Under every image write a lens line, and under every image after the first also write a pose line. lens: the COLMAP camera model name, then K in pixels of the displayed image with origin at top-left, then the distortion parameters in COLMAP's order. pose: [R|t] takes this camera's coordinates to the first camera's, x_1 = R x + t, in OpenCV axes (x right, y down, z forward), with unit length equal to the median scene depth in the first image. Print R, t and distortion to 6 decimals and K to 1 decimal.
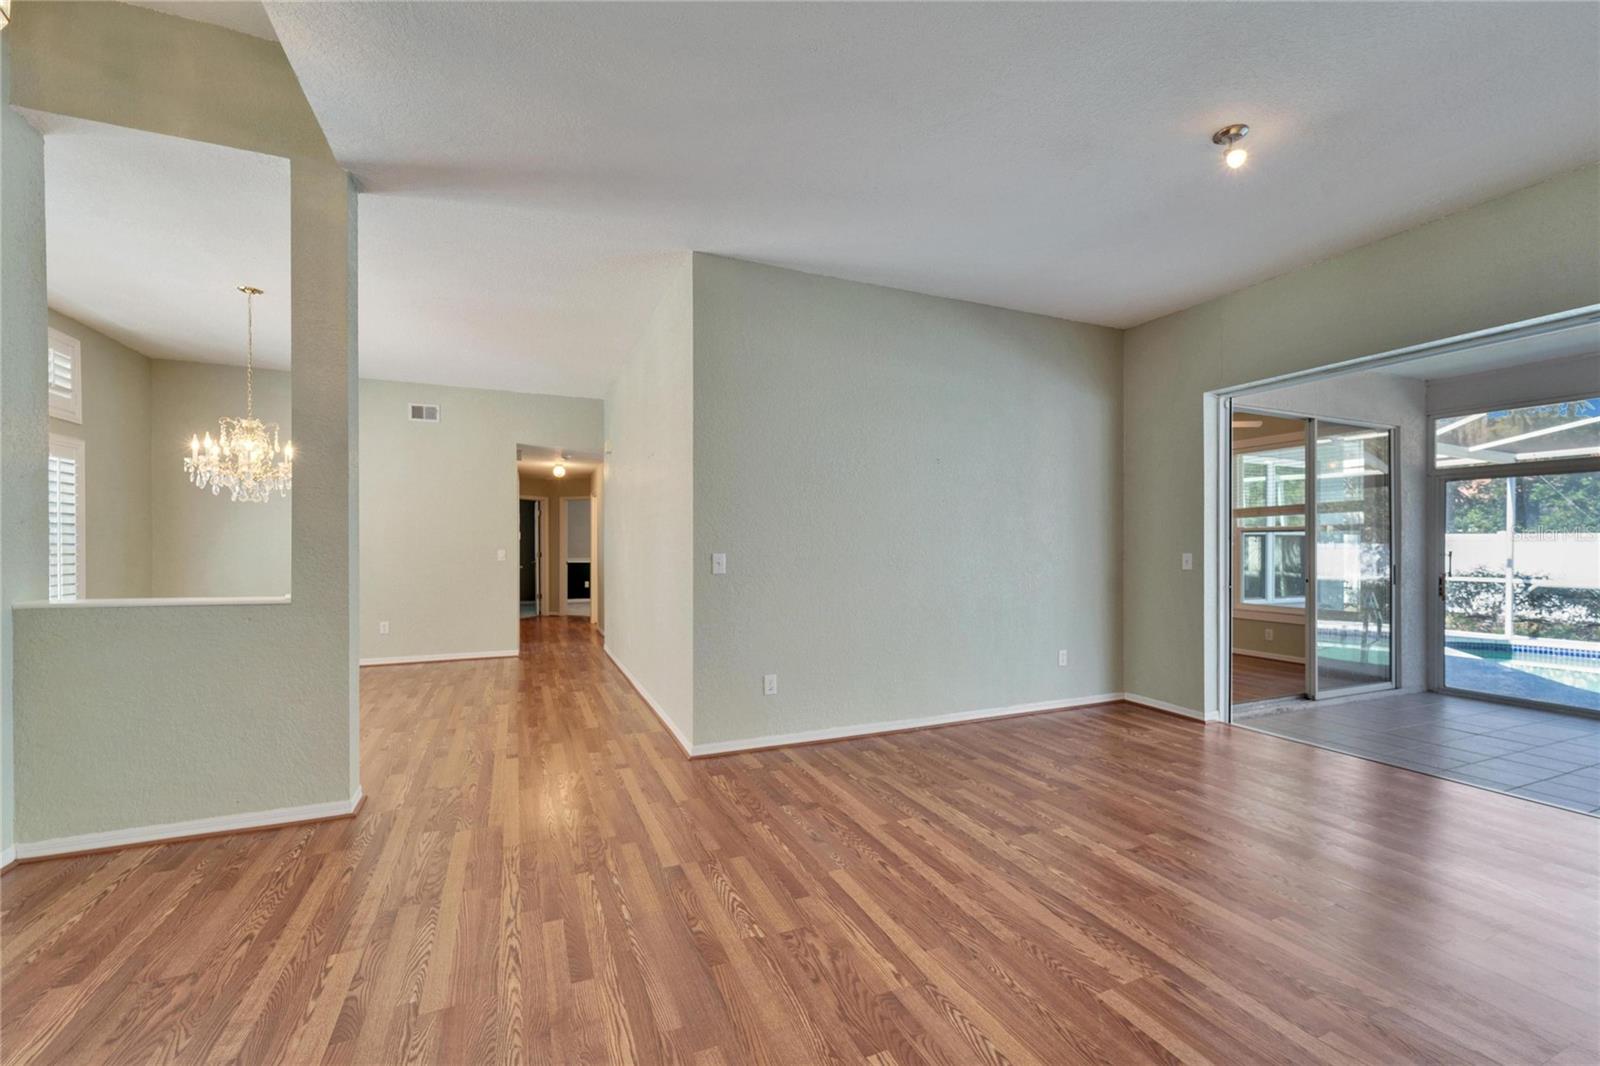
lens RADIAL K [[657.0, 0, 785.5], [0, 657.0, 543.9], [0, 0, 1]] dist [0.005415, -0.001706]
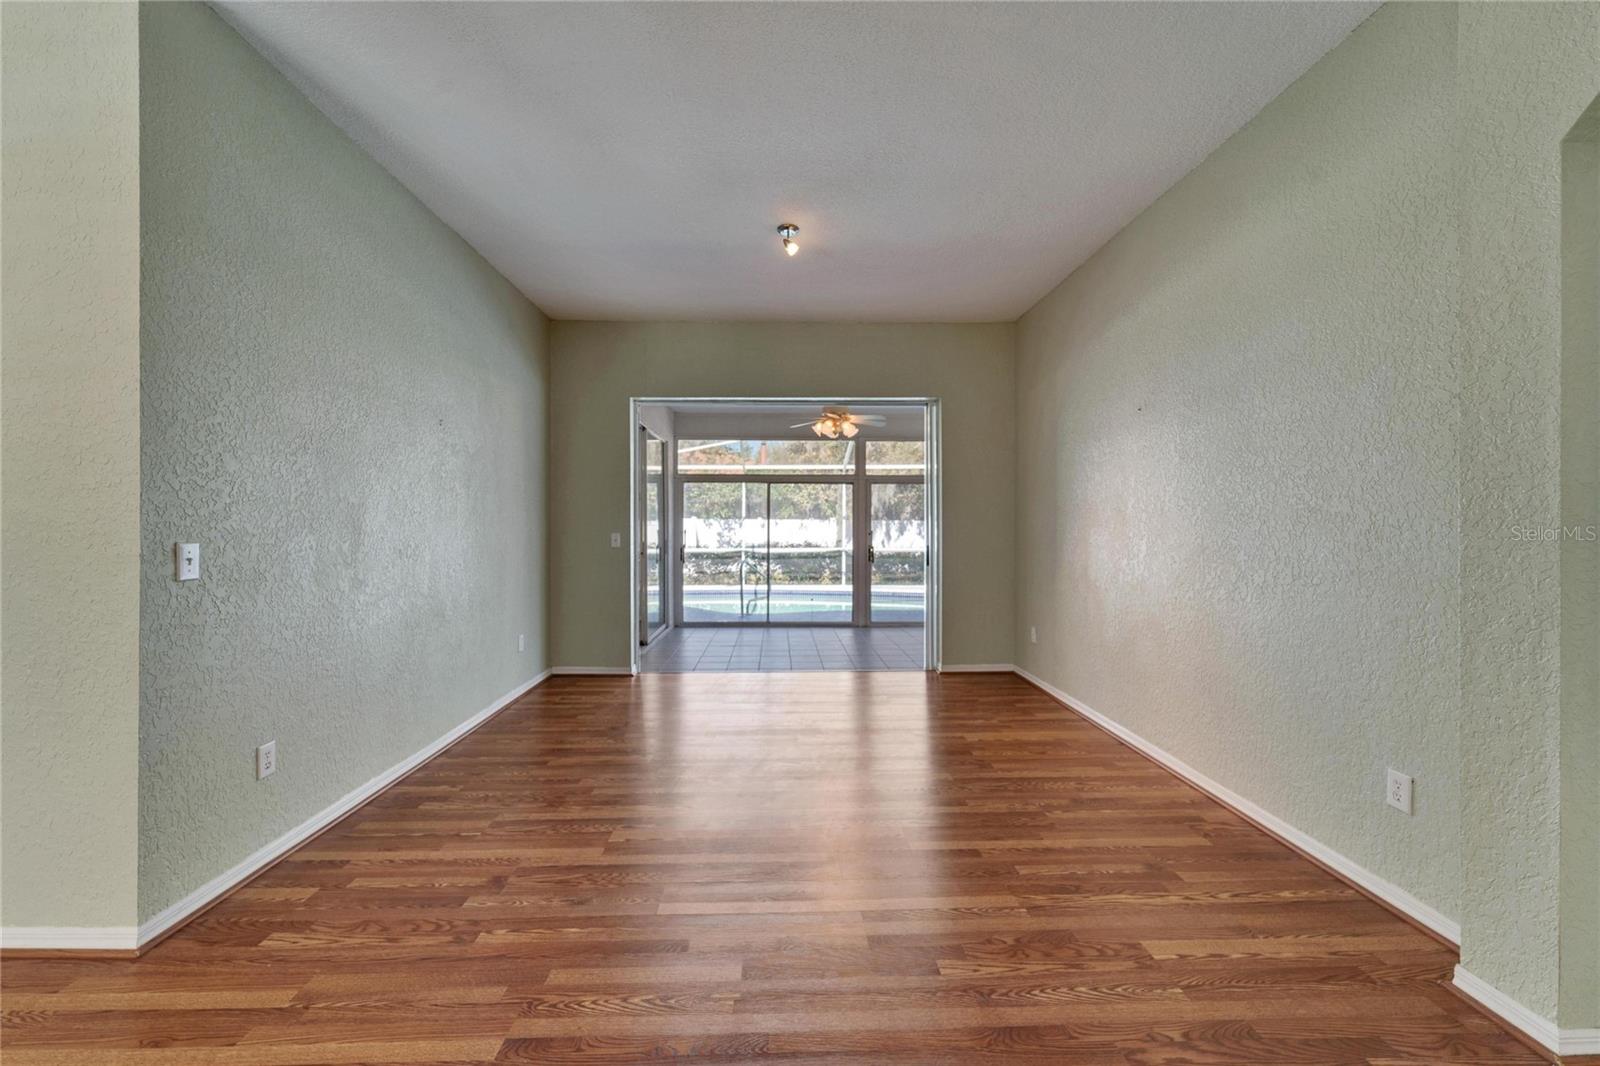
lens RADIAL K [[657.0, 0, 813.2], [0, 657.0, 530.8], [0, 0, 1]] dist [0.005415, -0.001706]
pose [[0.349017, -0.007593, 0.937086, -0.346440], [-0.001147, 0.999963, 0.008529, -0.000045], [-0.937116, -0.004052, 0.348995, 0.275874]]
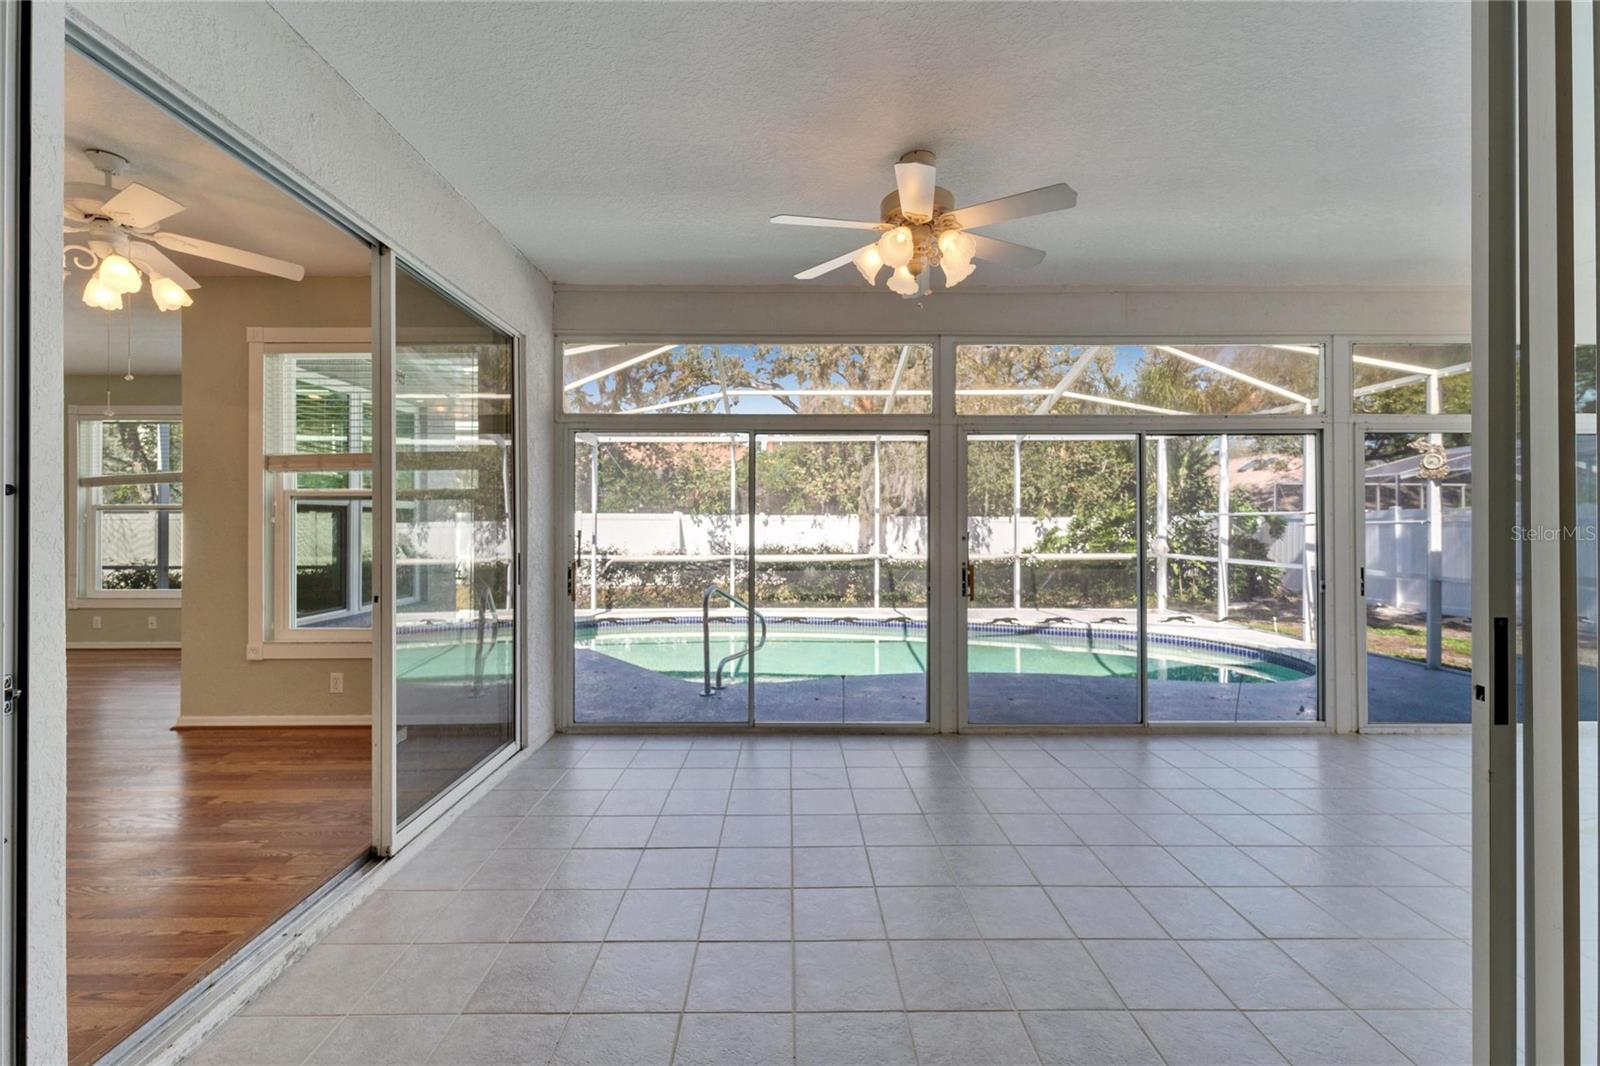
lens RADIAL K [[657.0, 0, 803.1], [0, 657.0, 522.6], [0, 0, 1]] dist [0.005415, -0.001706]
pose [[0.379647, 0.000414, 0.925131, 0.560683], [0.000776, 0.999999, -0.000767, 0.004989], [-0.925131, 0.001009, 0.379646, 0.642506]]
